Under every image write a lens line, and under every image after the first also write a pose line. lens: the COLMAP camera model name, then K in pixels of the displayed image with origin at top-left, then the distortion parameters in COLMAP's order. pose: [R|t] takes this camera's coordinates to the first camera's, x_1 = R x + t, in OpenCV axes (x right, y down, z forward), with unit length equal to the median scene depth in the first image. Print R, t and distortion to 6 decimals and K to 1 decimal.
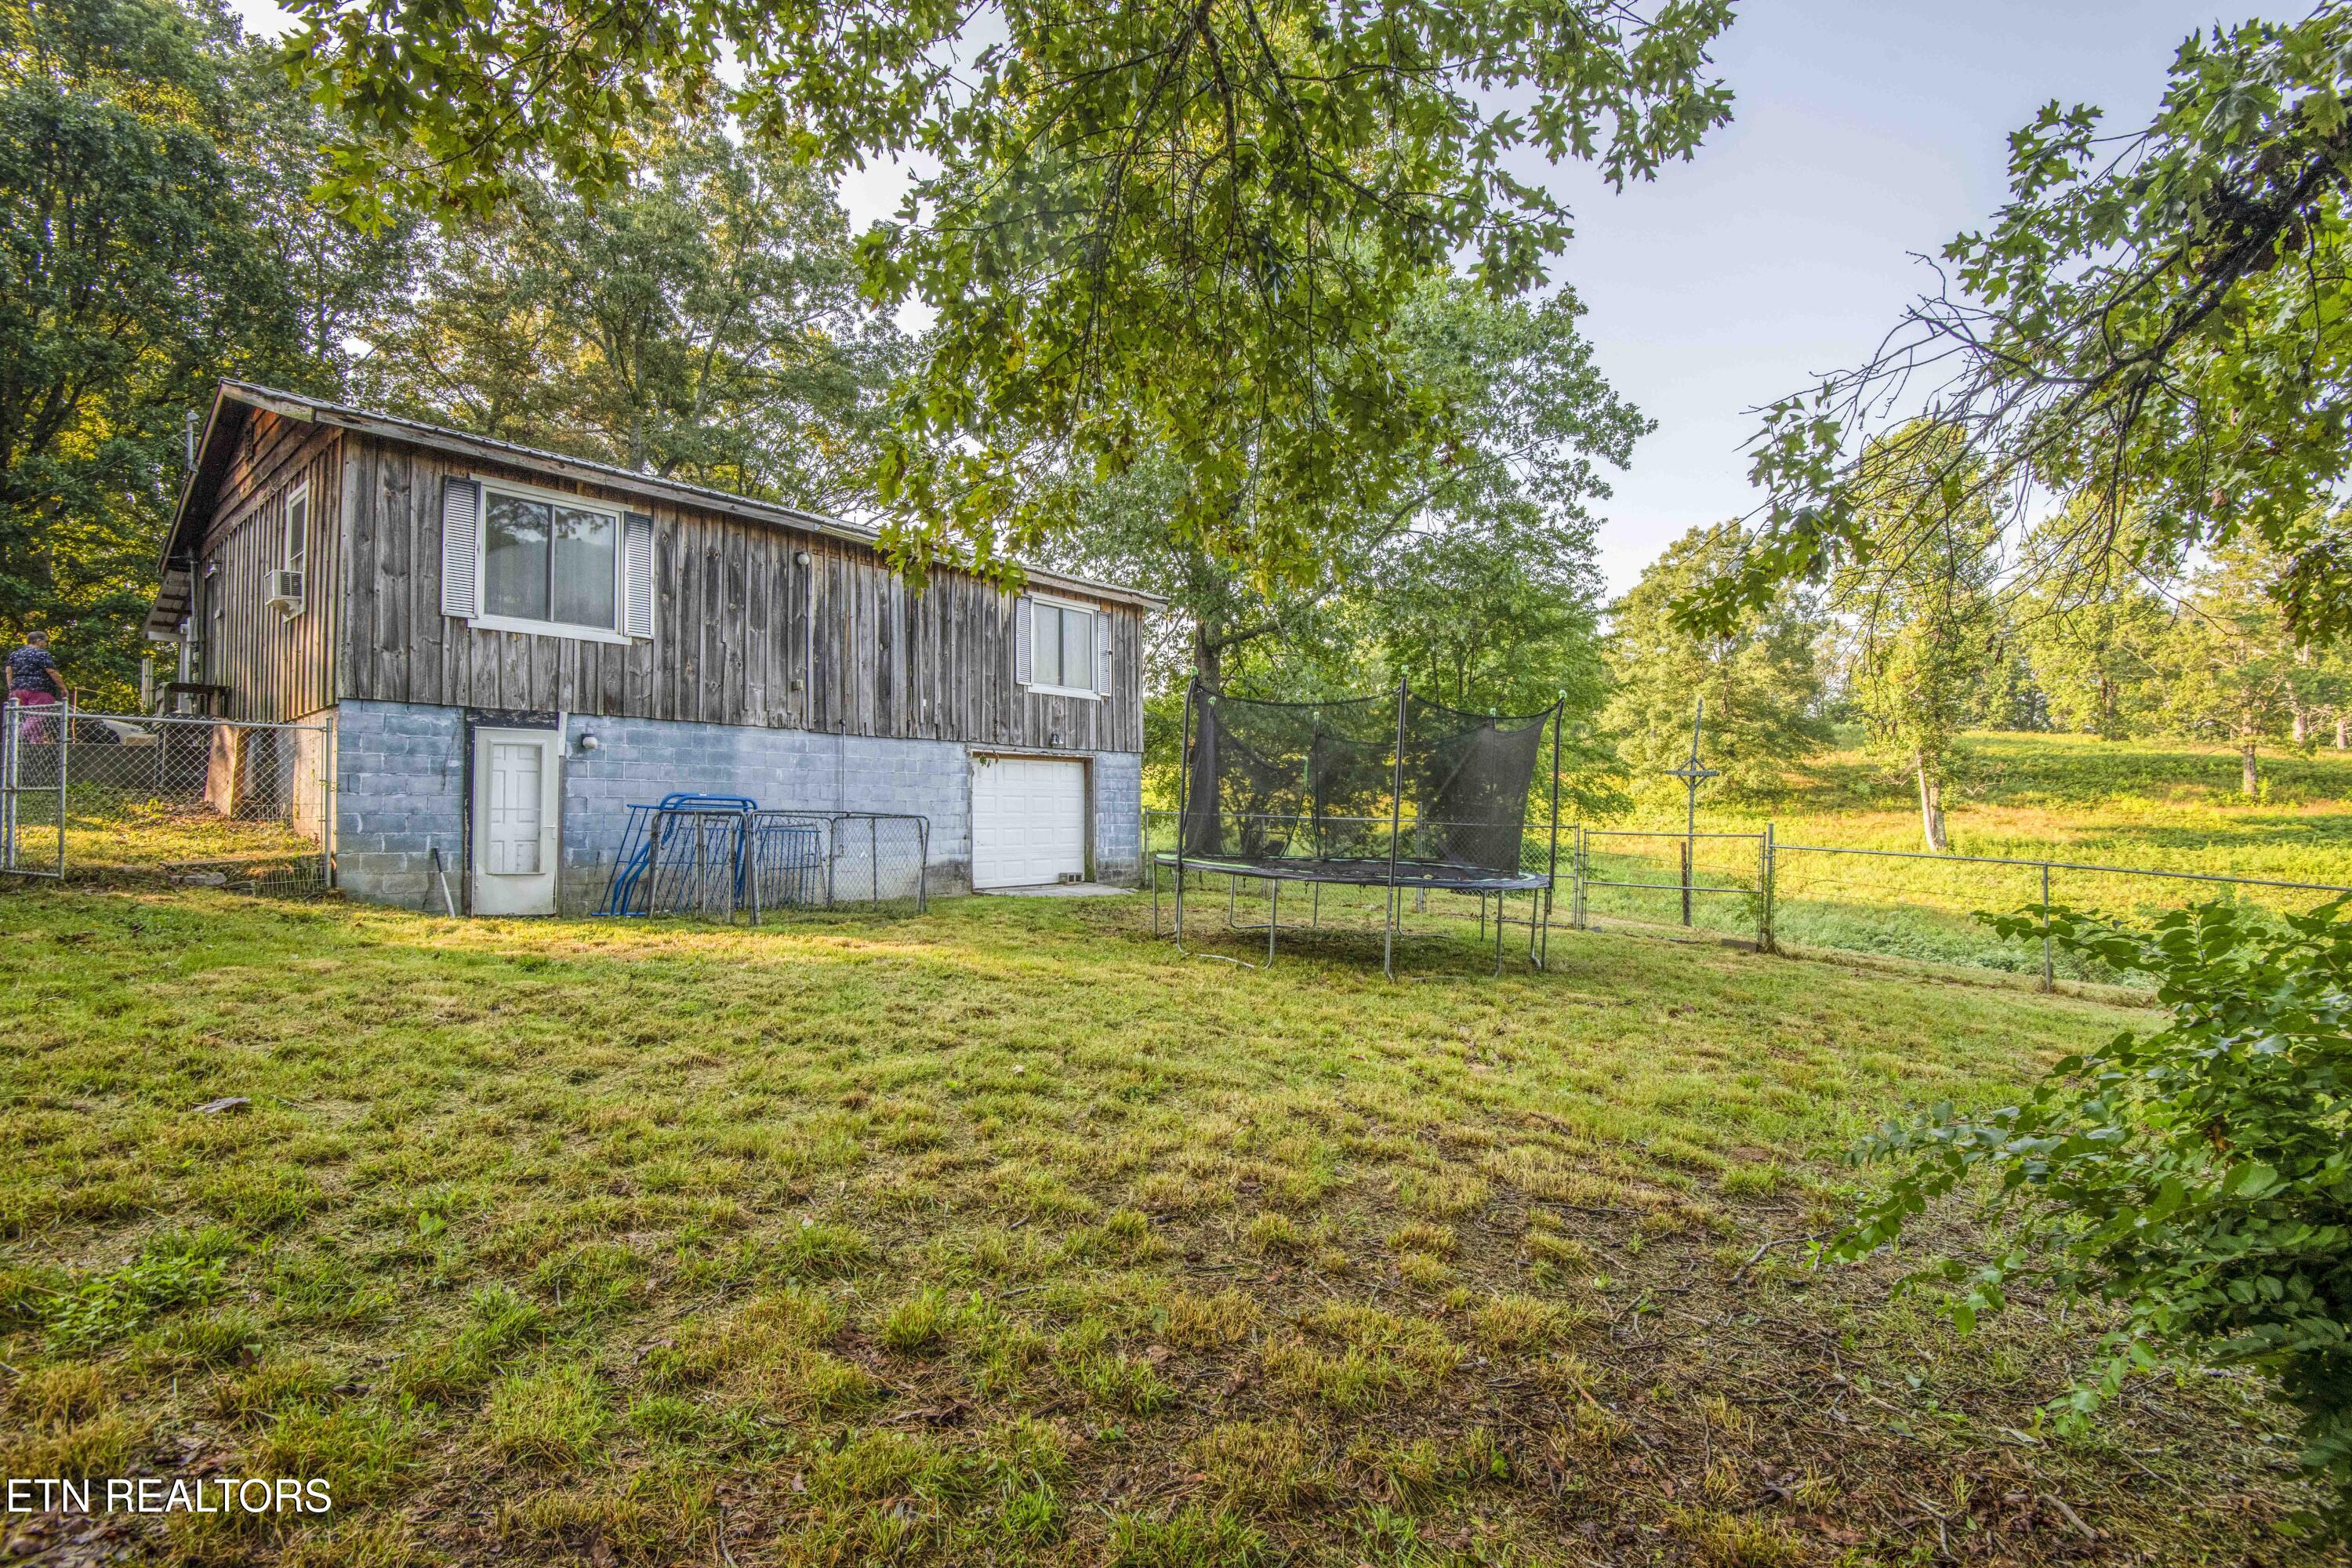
lens RADIAL K [[1049.2, 0, 1178.6], [0, 1049.2, 787.7], [0, 0, 1]] dist [-0.053993, -0.000333]
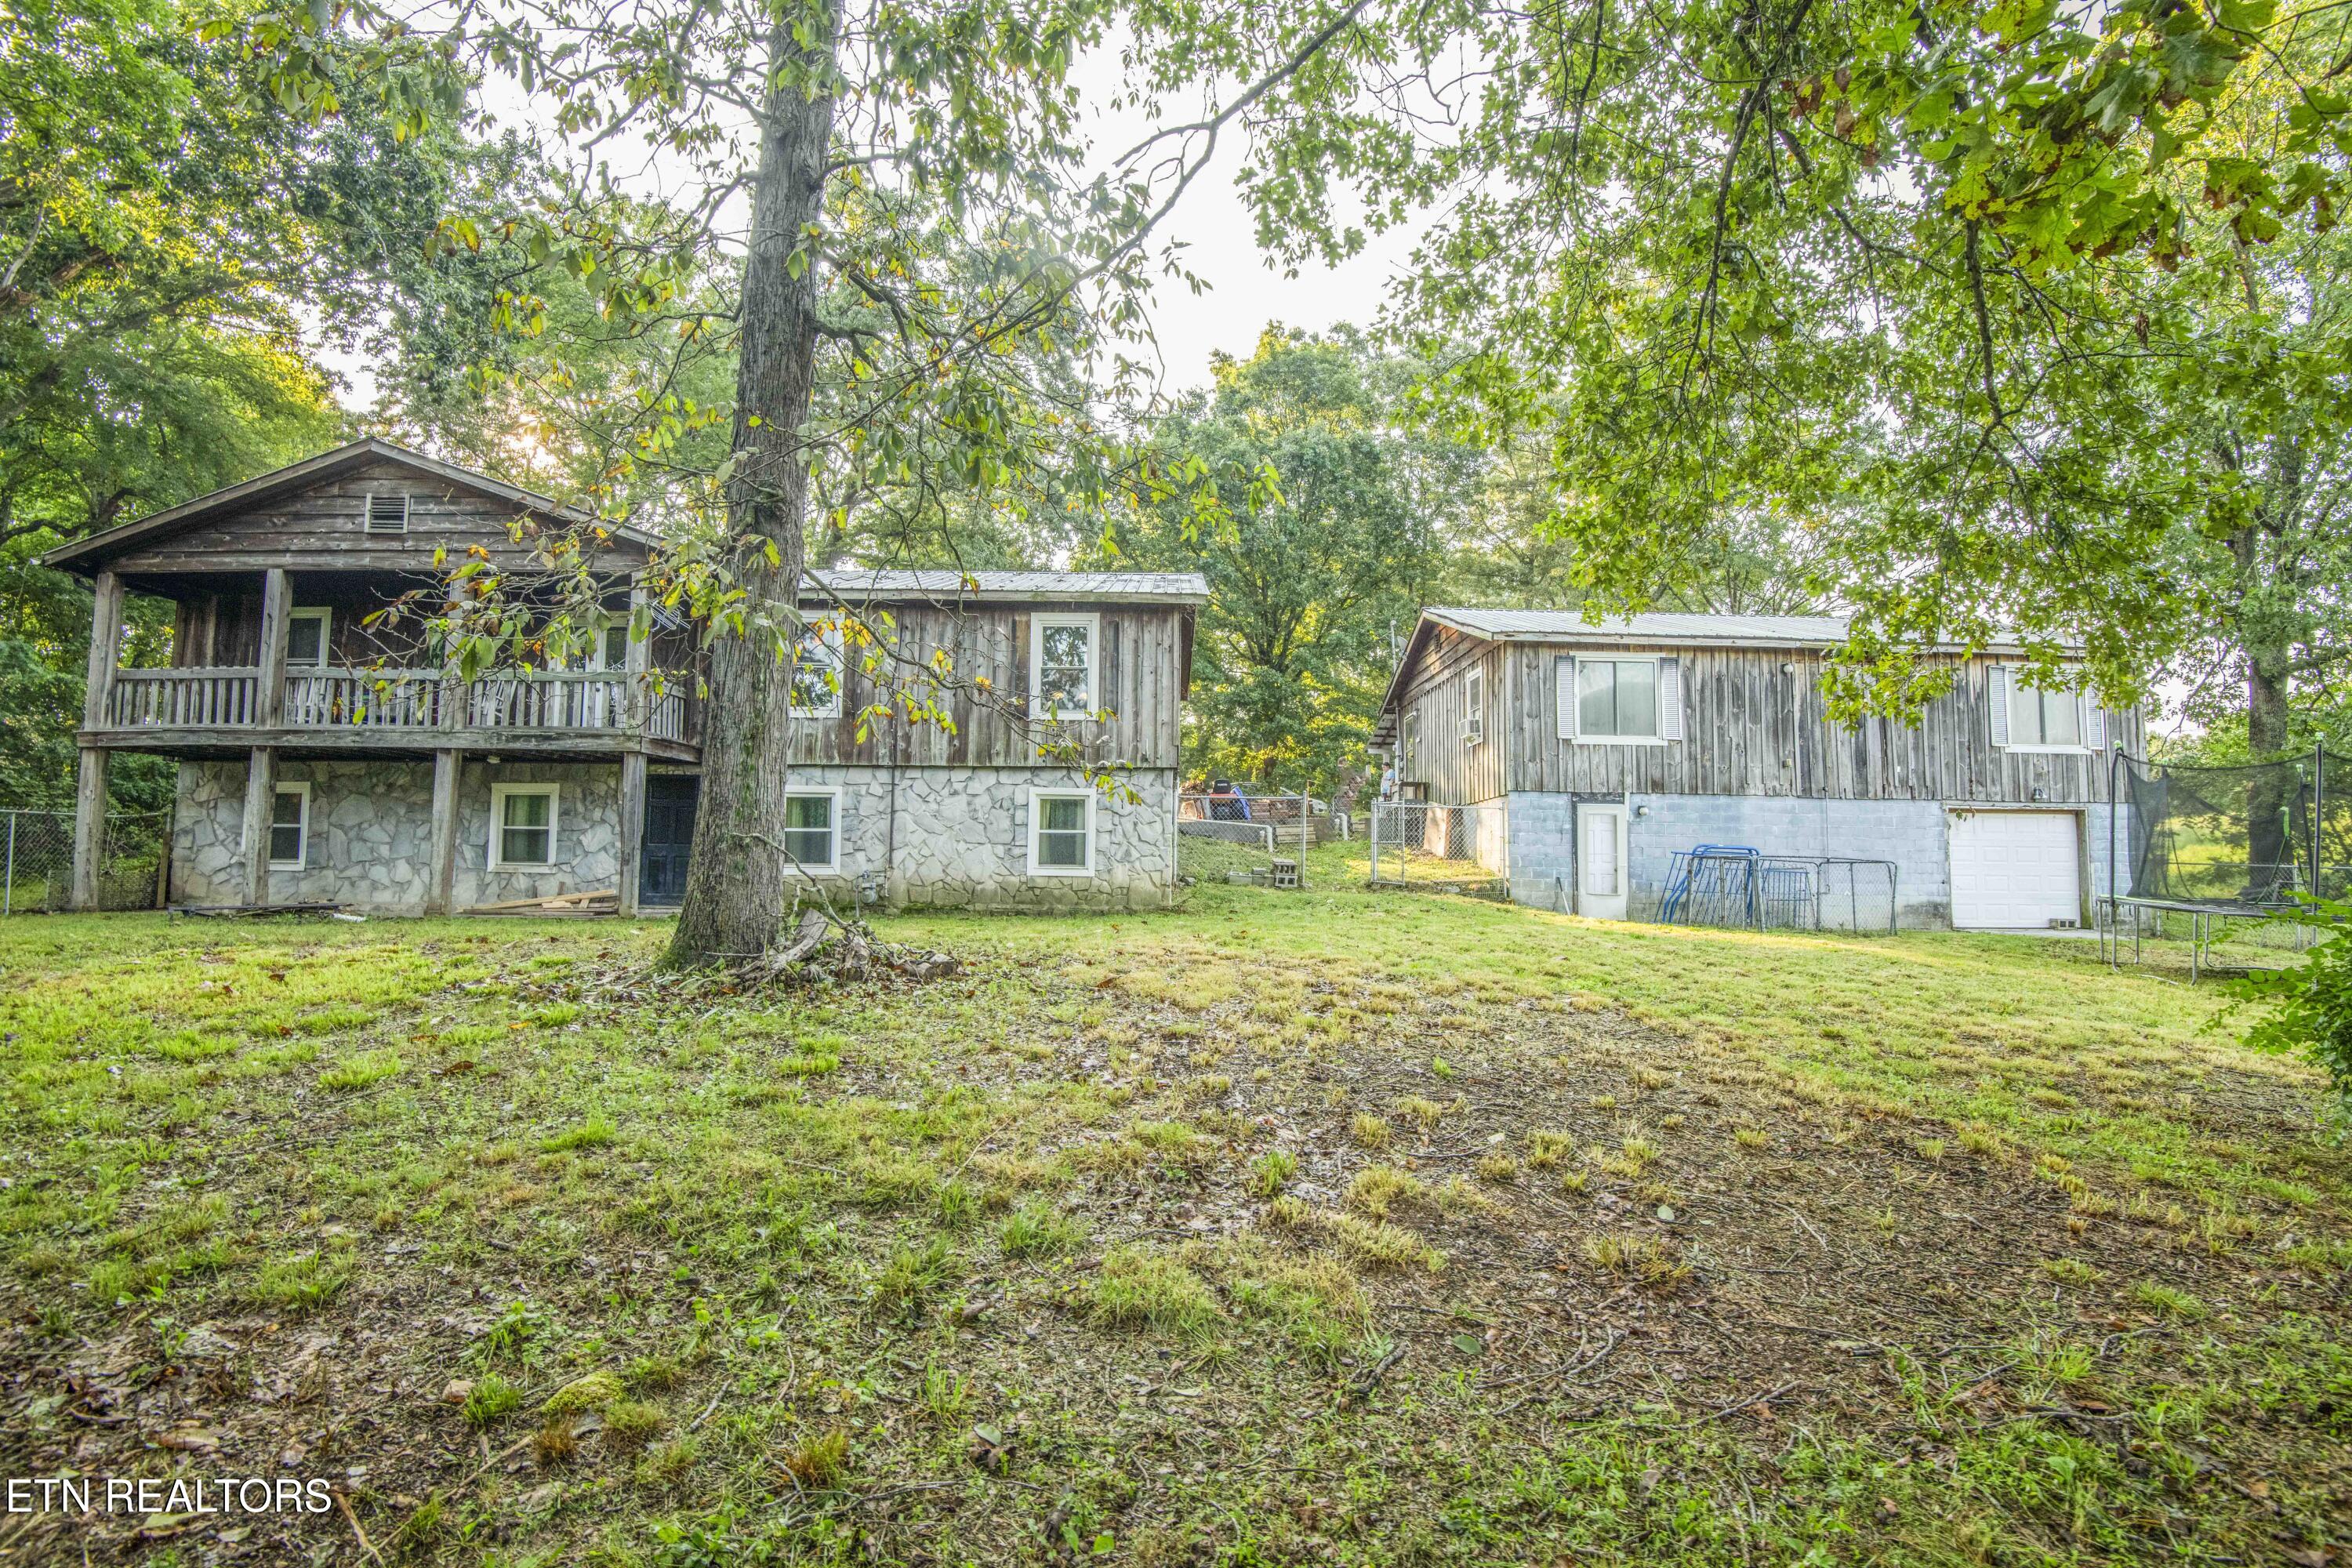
lens RADIAL K [[1049.2, 0, 1178.6], [0, 1049.2, 787.7], [0, 0, 1]] dist [-0.053993, -0.000333]
pose [[0.630812, -0.039521, -0.774929, 0.182461], [0.001409, 0.998759, -0.049790, -0.002579], [0.775935, 0.030316, 0.630084, -0.488761]]
